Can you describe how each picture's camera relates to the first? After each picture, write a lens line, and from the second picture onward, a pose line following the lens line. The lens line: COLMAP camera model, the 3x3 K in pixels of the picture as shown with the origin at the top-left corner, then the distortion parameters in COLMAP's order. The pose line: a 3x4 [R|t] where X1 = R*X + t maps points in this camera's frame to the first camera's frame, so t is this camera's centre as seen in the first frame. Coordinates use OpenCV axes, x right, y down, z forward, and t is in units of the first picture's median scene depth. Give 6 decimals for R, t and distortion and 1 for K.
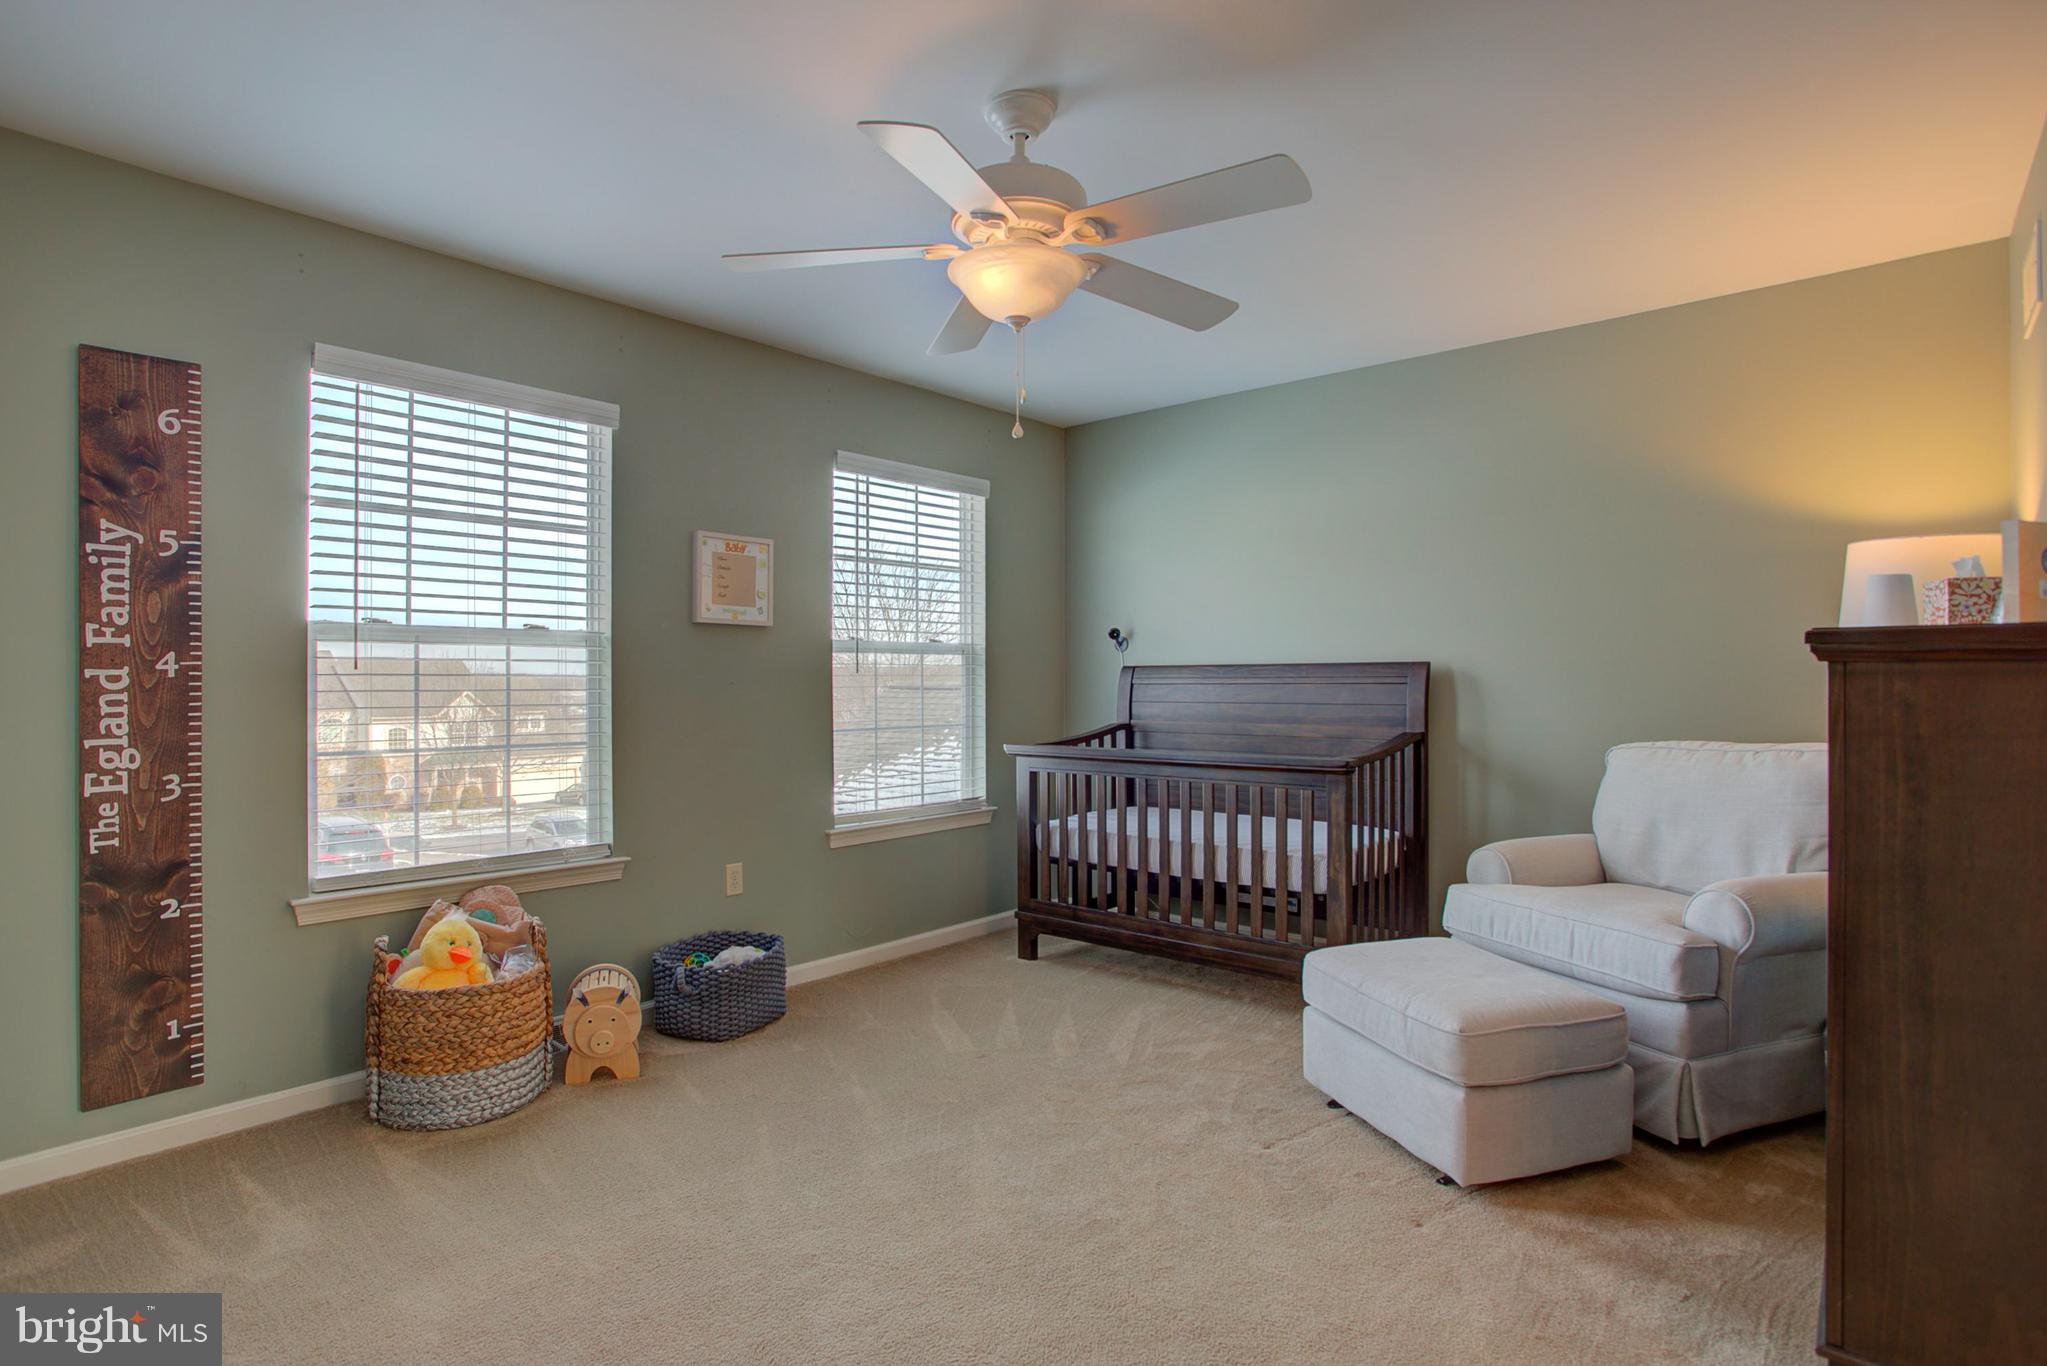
lens RADIAL K [[1040.1, 0, 1023.5], [0, 1040.1, 683.0], [0, 0, 1]] dist [-0.037680, 0.001145]
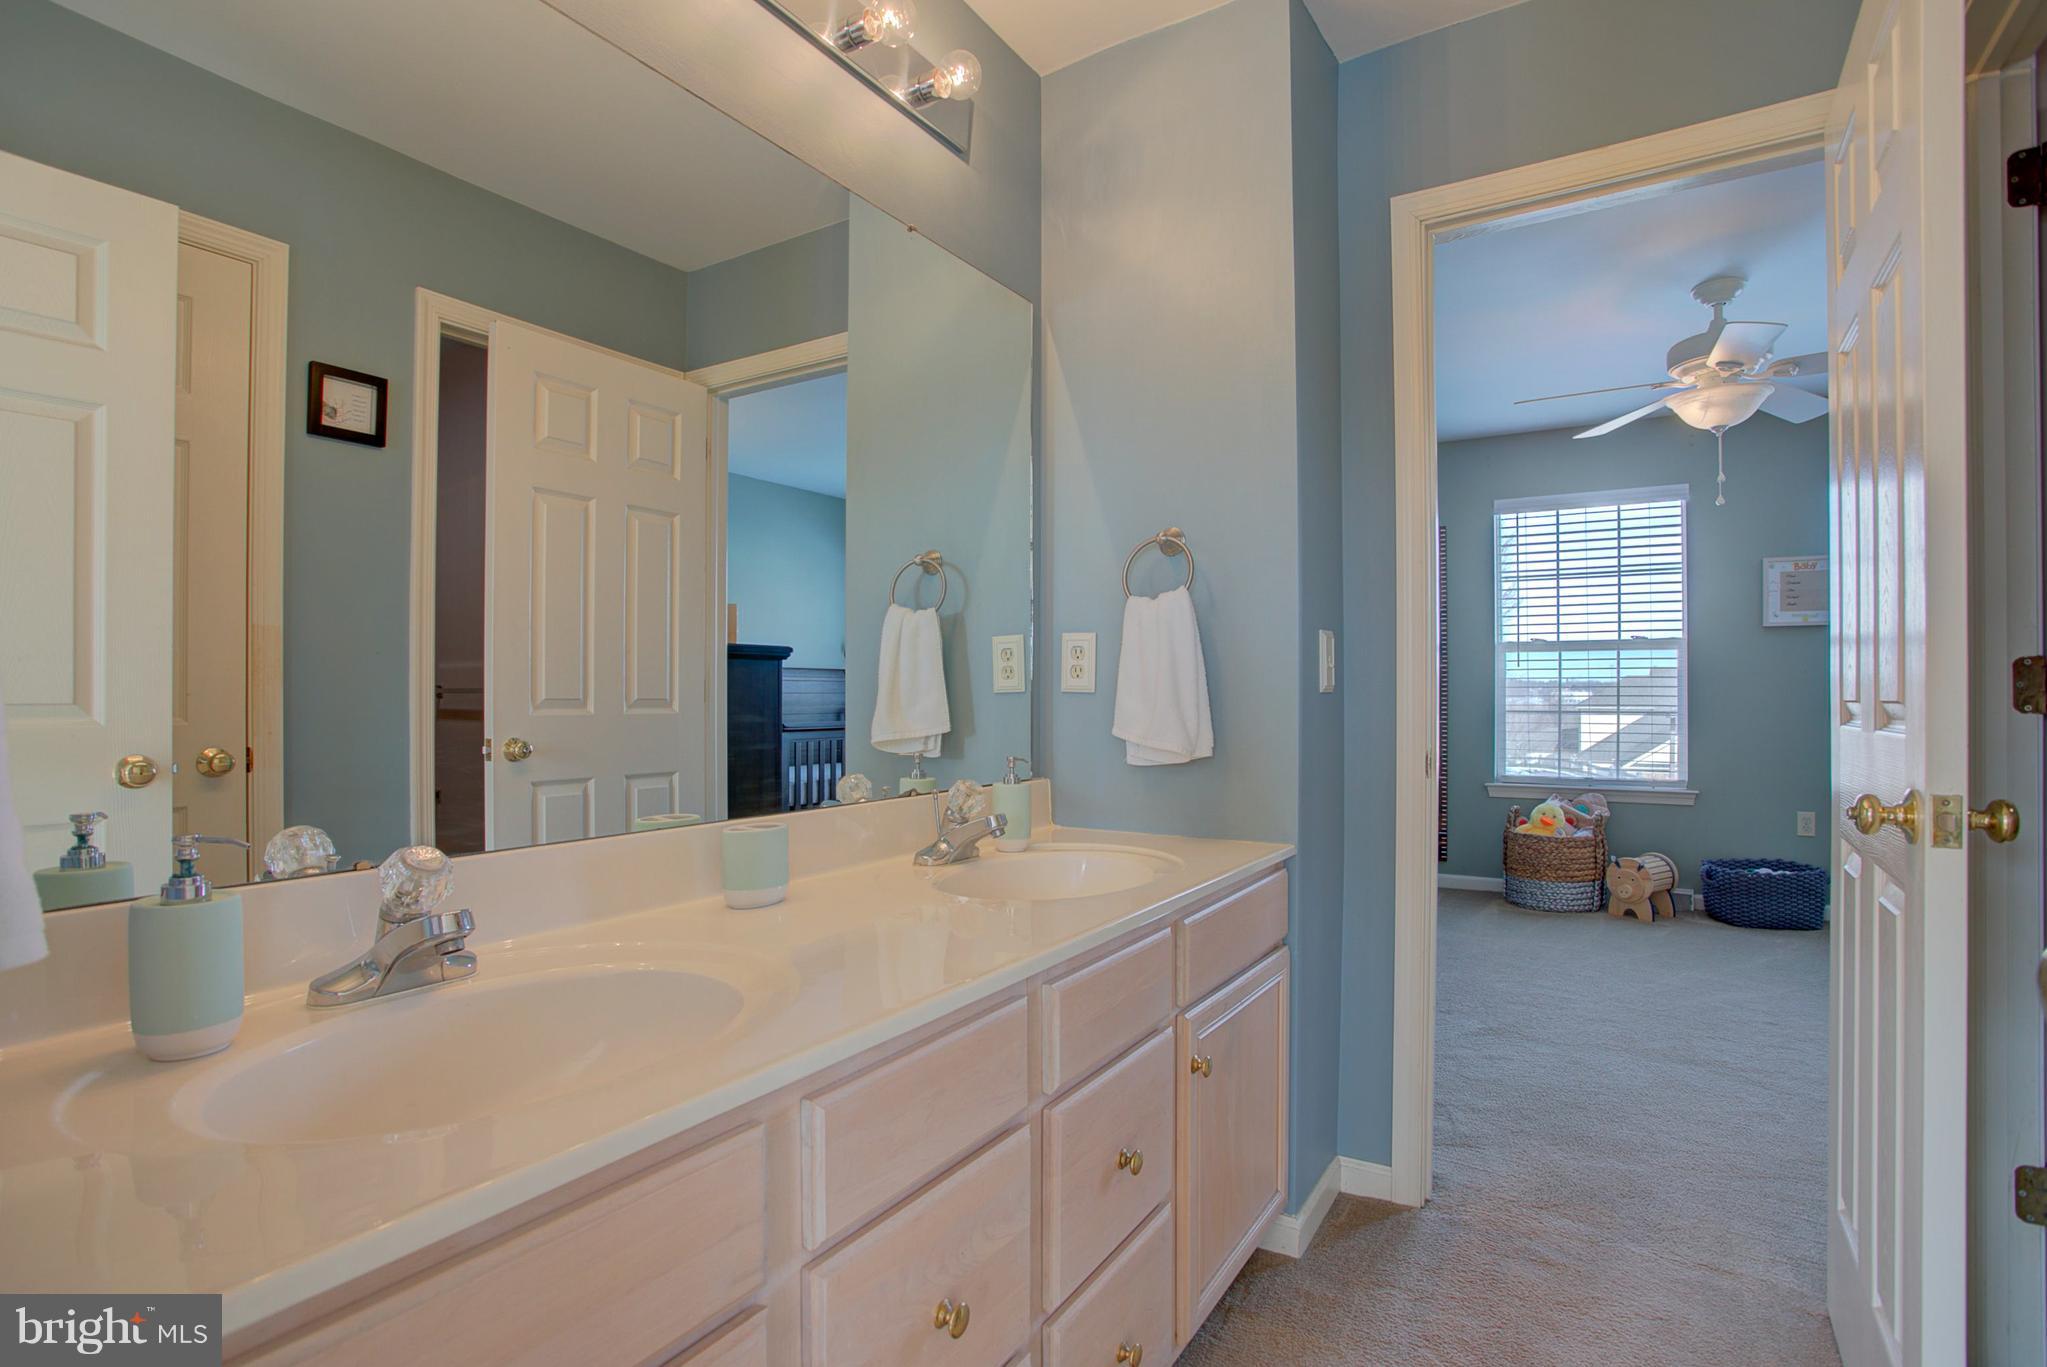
lens RADIAL K [[1040.1, 0, 1023.5], [0, 1040.1, 683.5], [0, 0, 1]] dist [-0.037680, 0.001145]
pose [[0.169299, -0.004562, -0.985554, 0.953766], [0.004547, 0.999982, -0.003848, 0.018432], [0.985554, -0.003830, 0.169317, -0.201064]]
